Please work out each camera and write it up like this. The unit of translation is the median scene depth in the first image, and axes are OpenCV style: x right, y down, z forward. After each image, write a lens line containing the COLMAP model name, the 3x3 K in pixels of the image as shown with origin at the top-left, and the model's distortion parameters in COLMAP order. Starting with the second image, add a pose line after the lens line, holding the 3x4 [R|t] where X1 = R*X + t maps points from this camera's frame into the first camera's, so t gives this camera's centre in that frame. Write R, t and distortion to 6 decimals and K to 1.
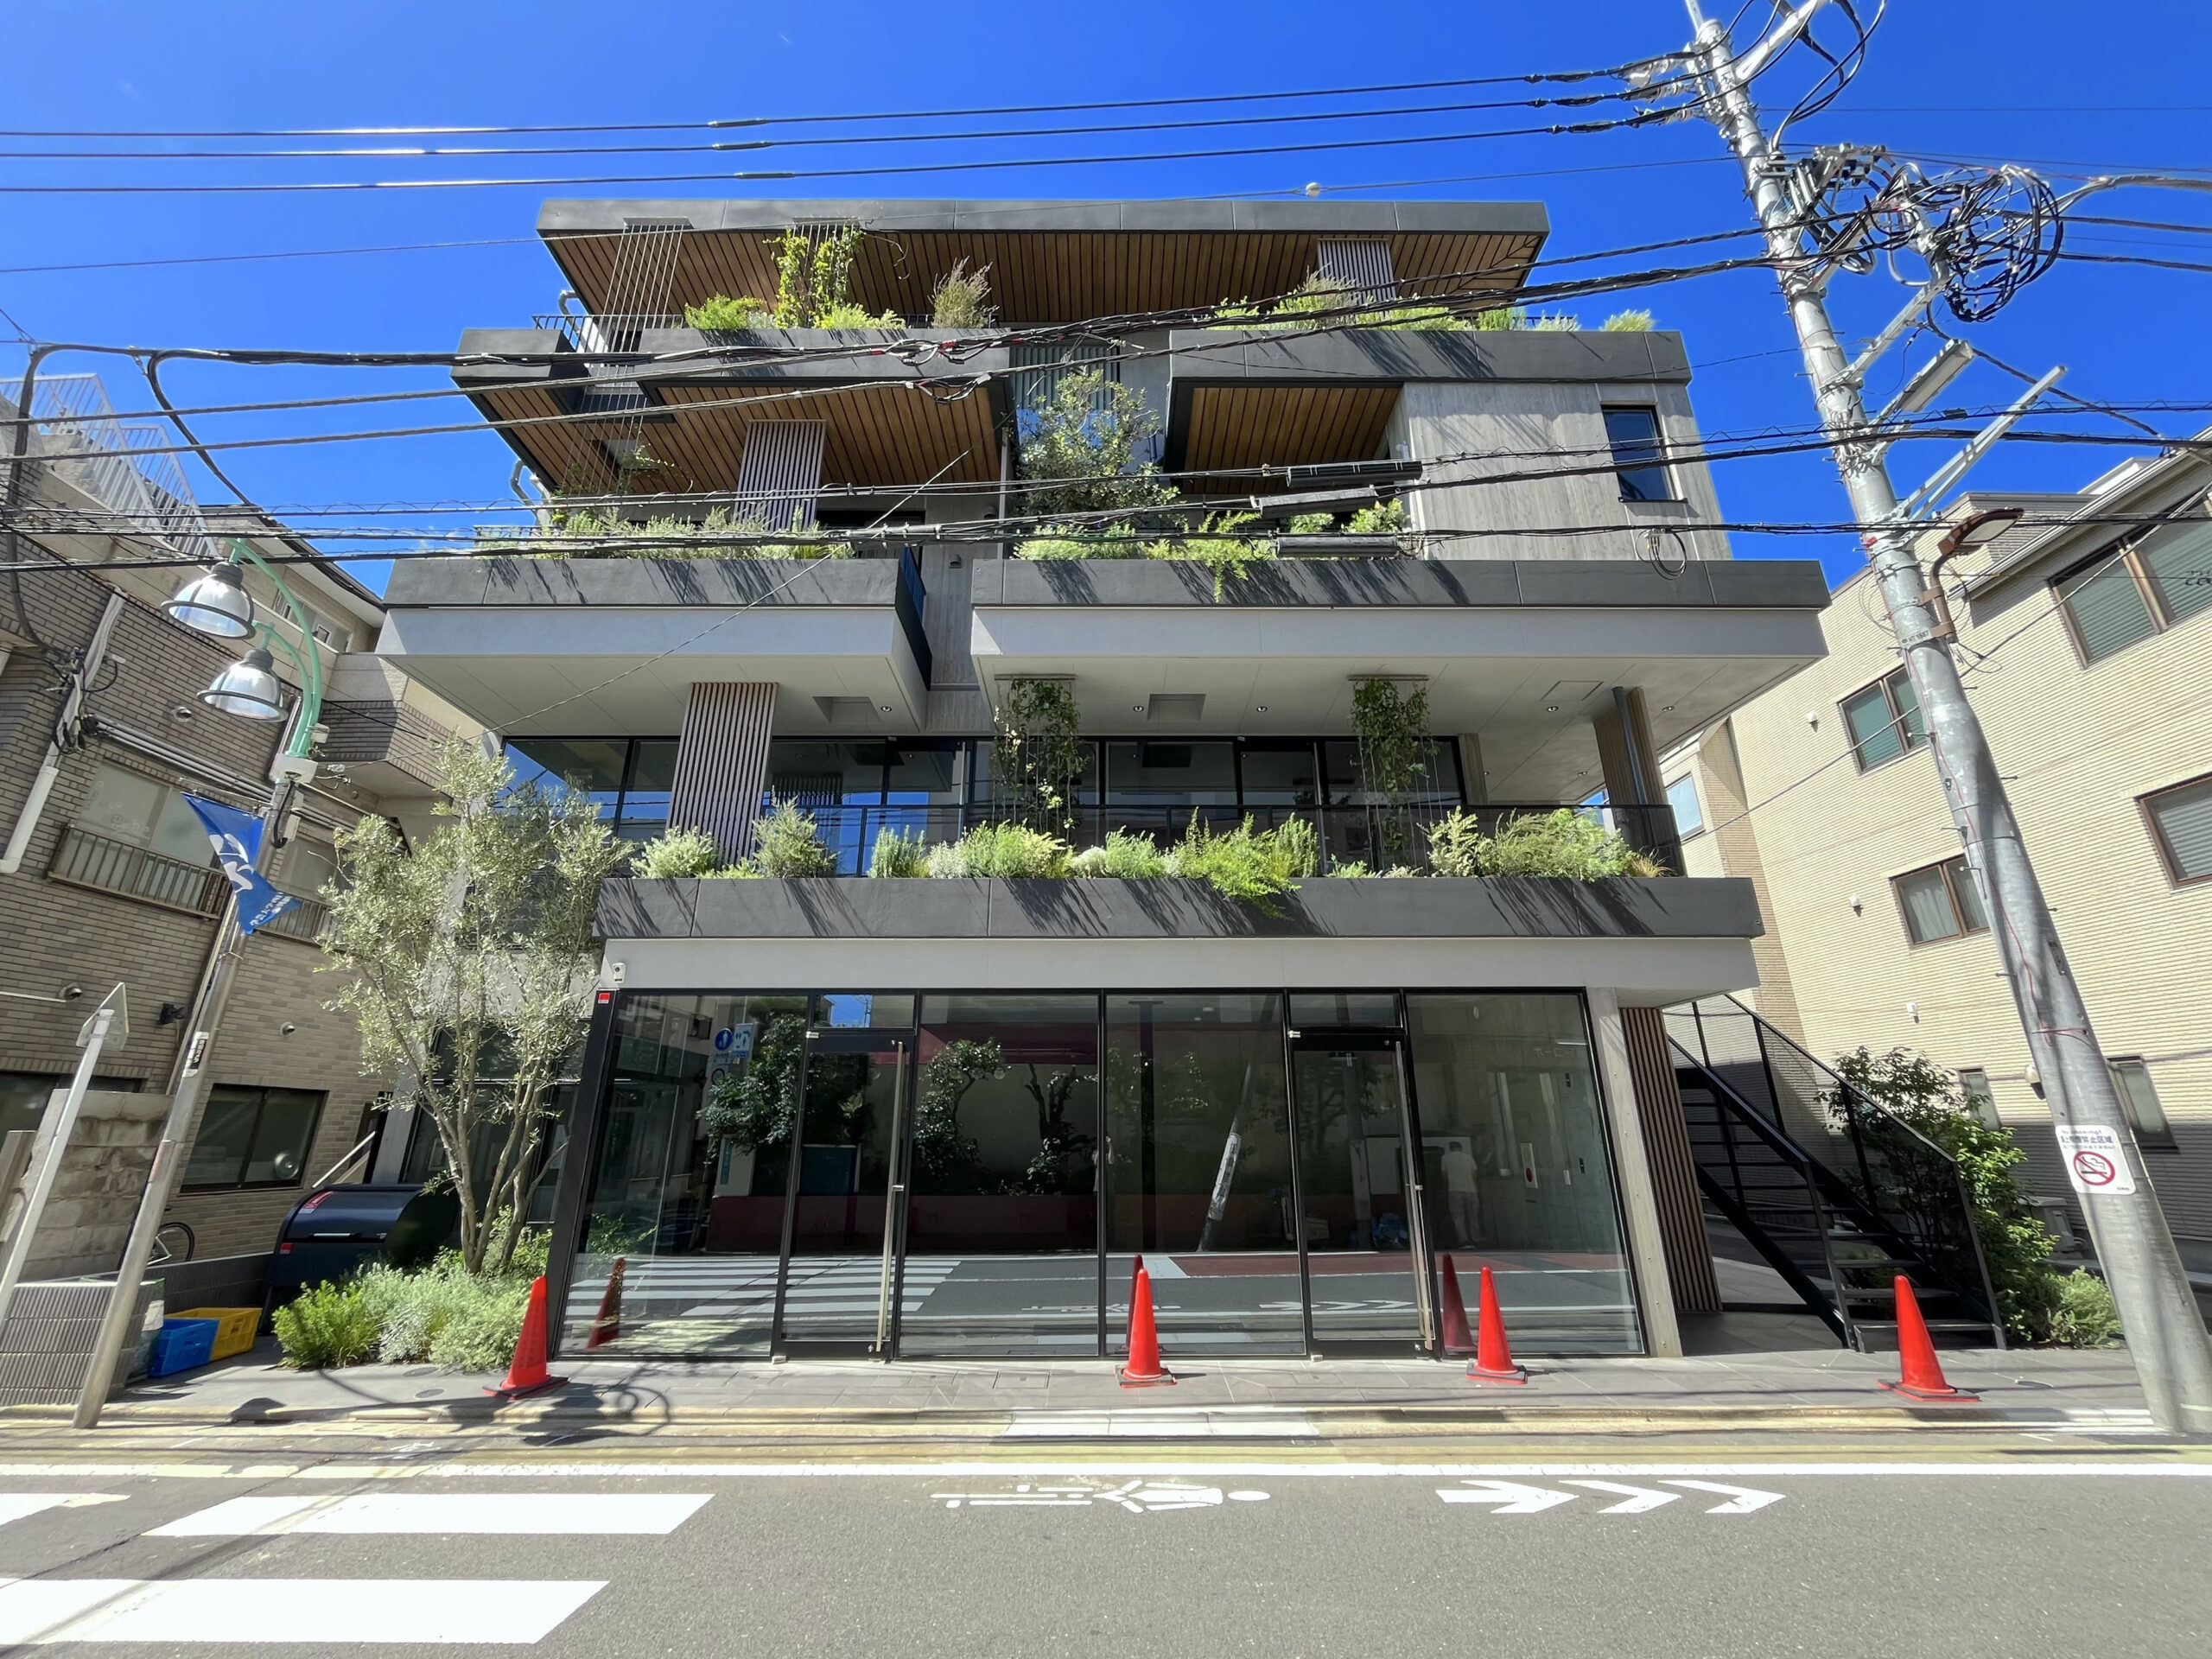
lens RADIAL K [[895.0, 0, 1102.9], [0, 895.0, 829.8], [0, 0, 1]] dist [-0.000814, 0.000277]
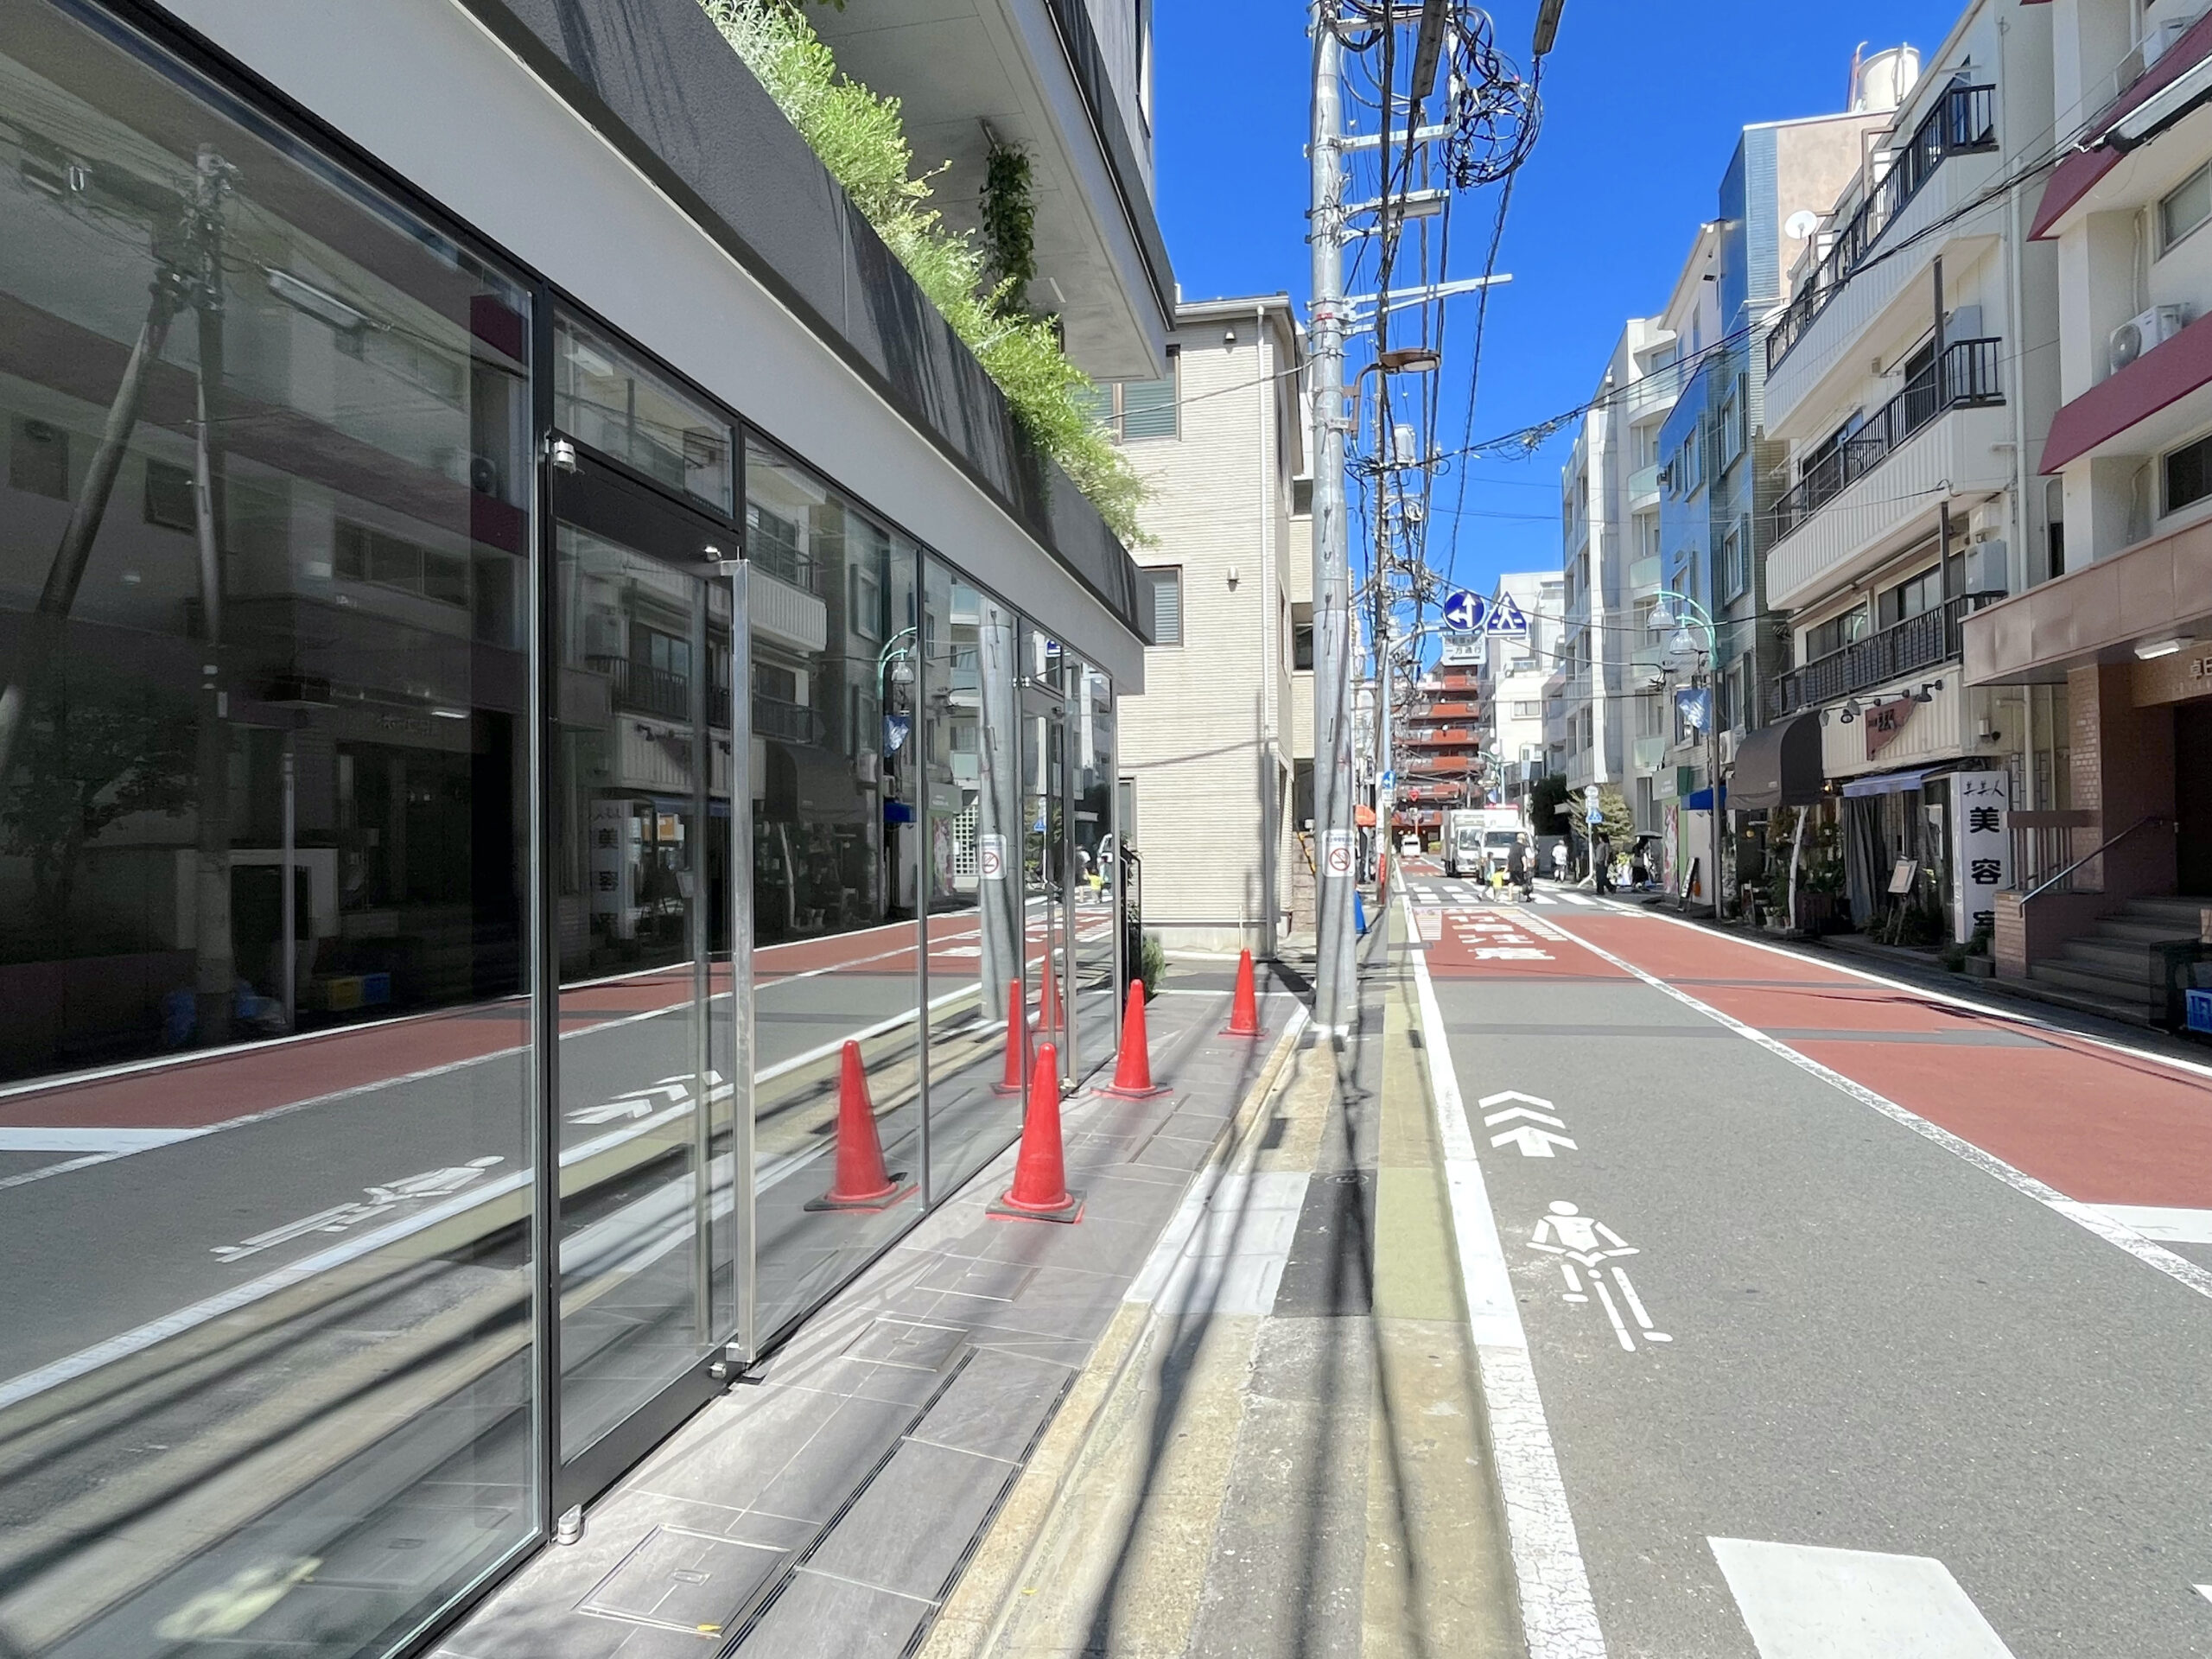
lens RADIAL K [[1268.6, 0, 1108.2], [0, 1268.6, 823.2], [0, 0, 1]] dist [0.008944, -0.000690]
pose [[0.195476, 0.018010, 0.980543, -0.594674], [-0.308642, 0.950157, 0.044077, 0.239143], [-0.930876, -0.311252, 0.191291, 0.663819]]
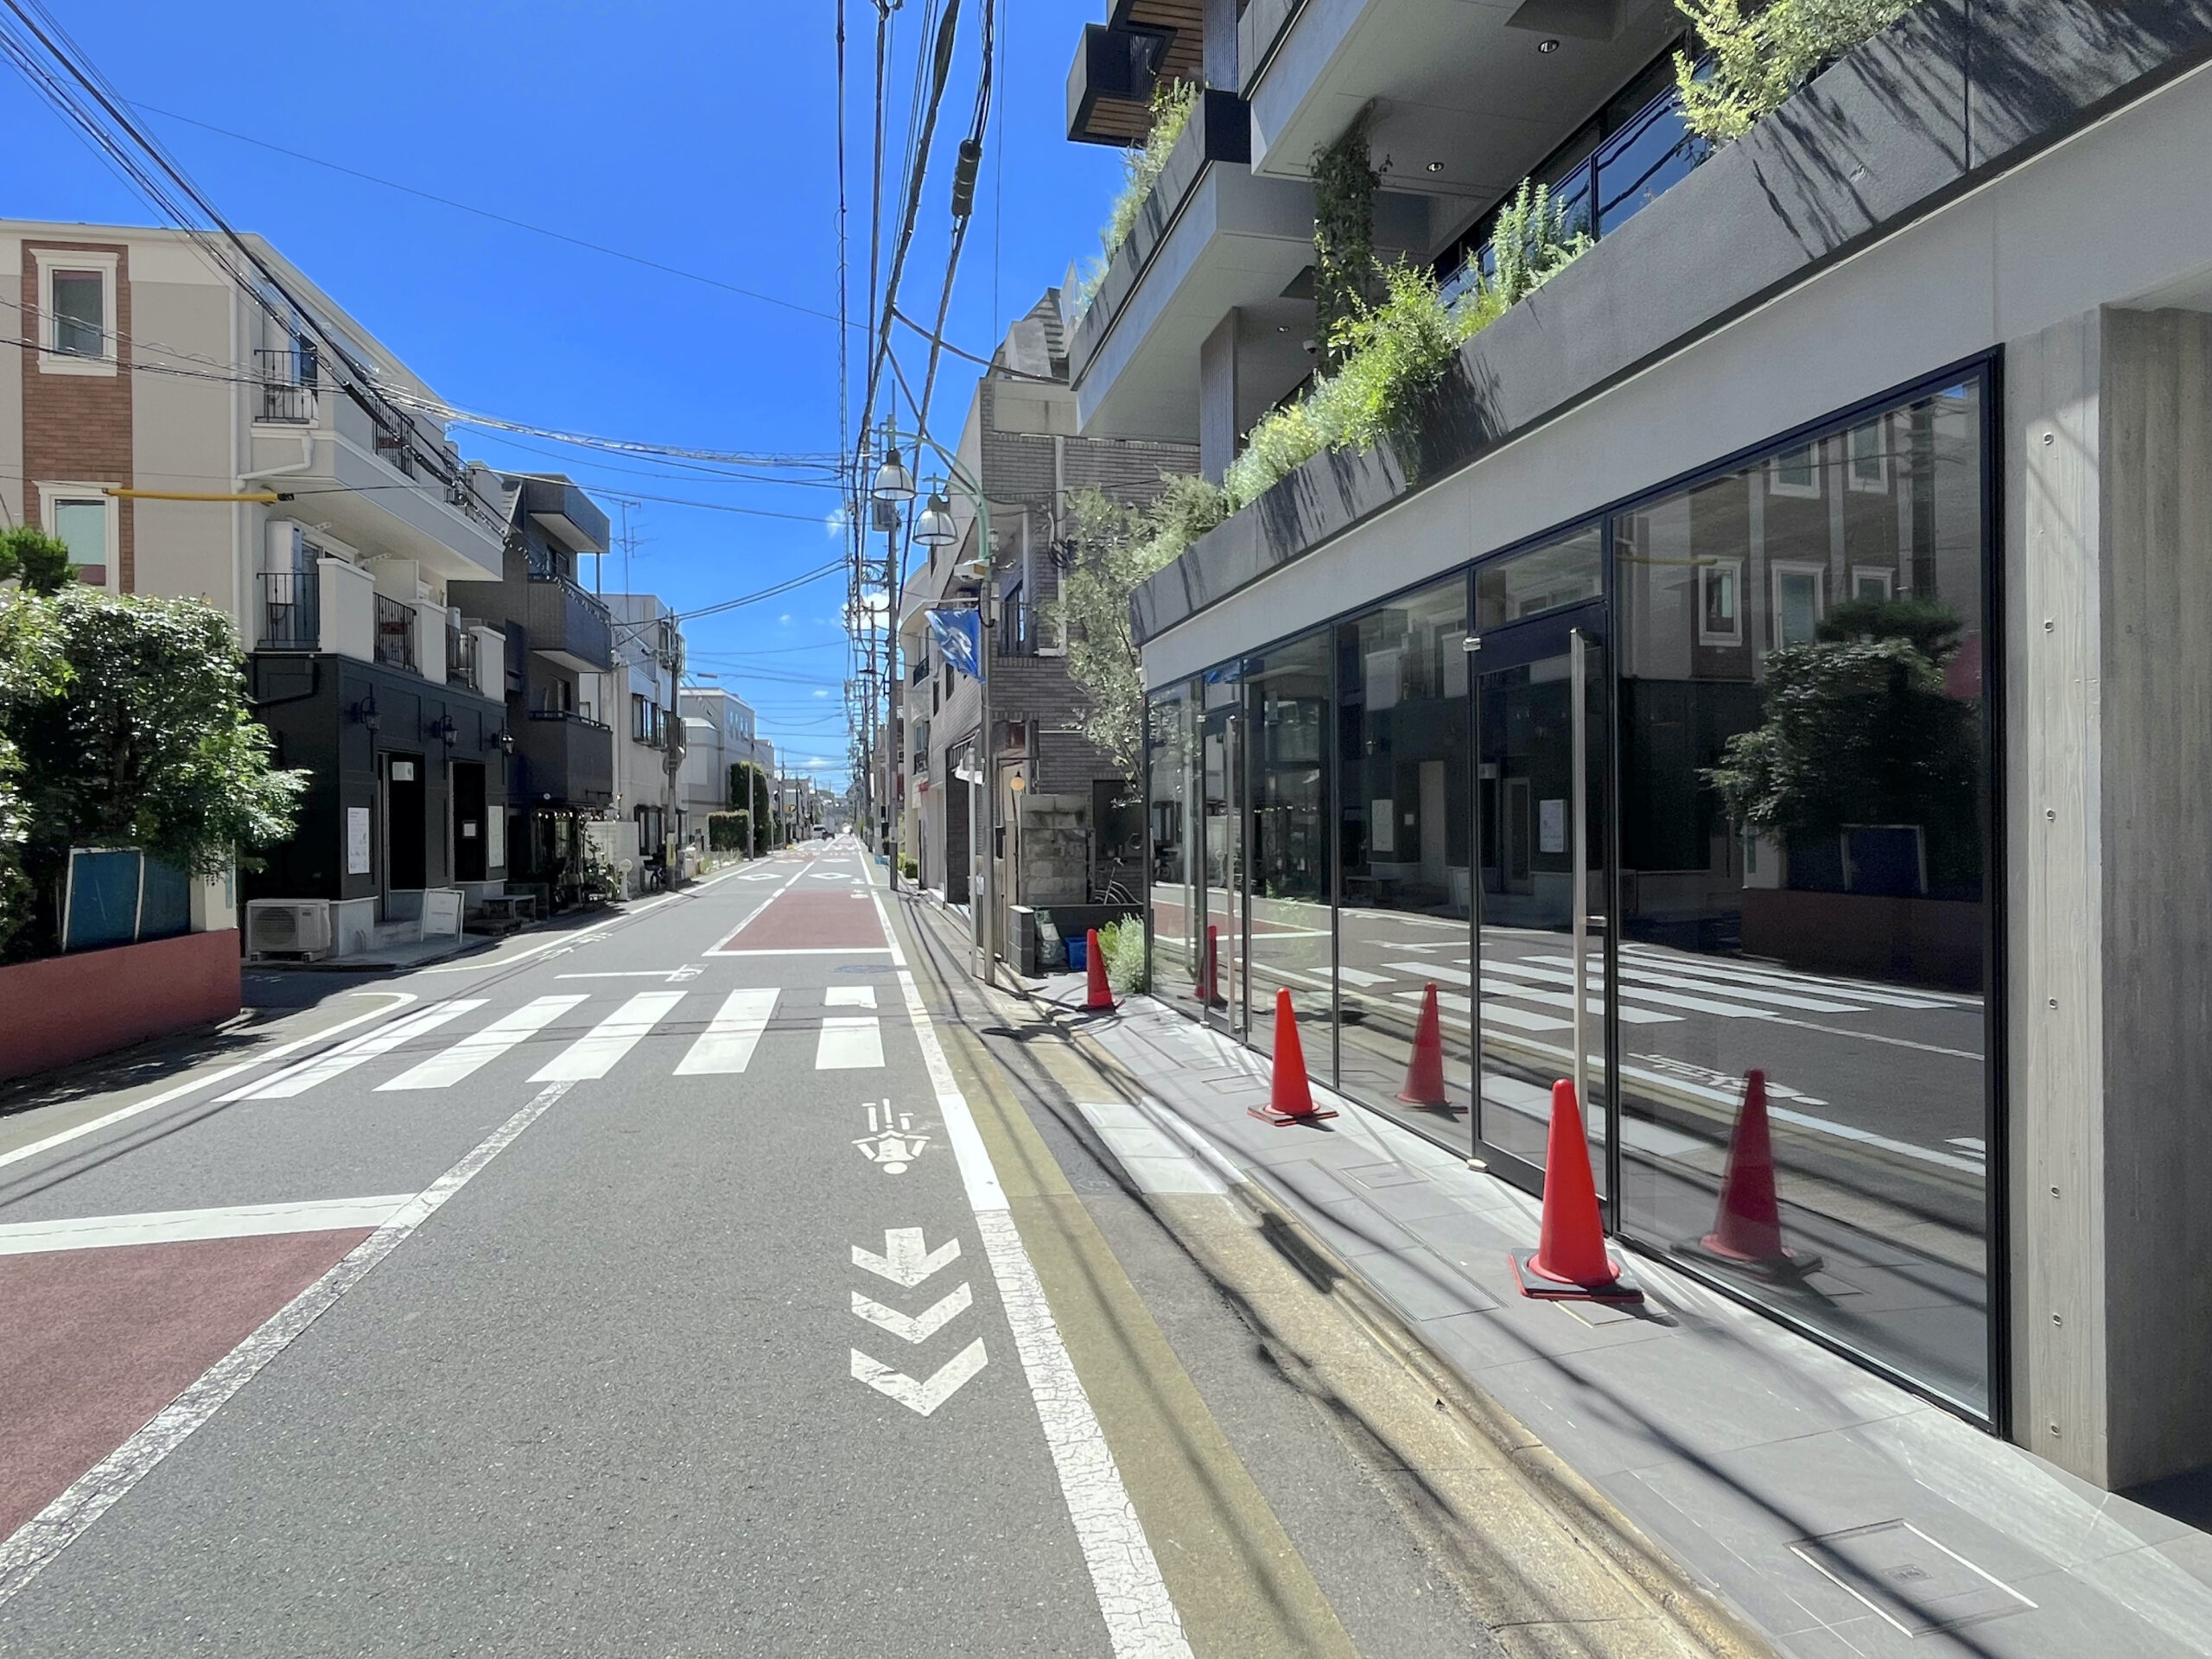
lens RADIAL K [[1219.1, 0, 1119.0], [0, 1219.1, 821.1], [0, 0, 1]] dist [0.013052, -0.001054]
pose [[0.237345, -0.001691, -0.971424, 0.793438], [0.327166, 0.941718, 0.078297, 0.181280], [0.914675, -0.336400, 0.224065, 0.539392]]
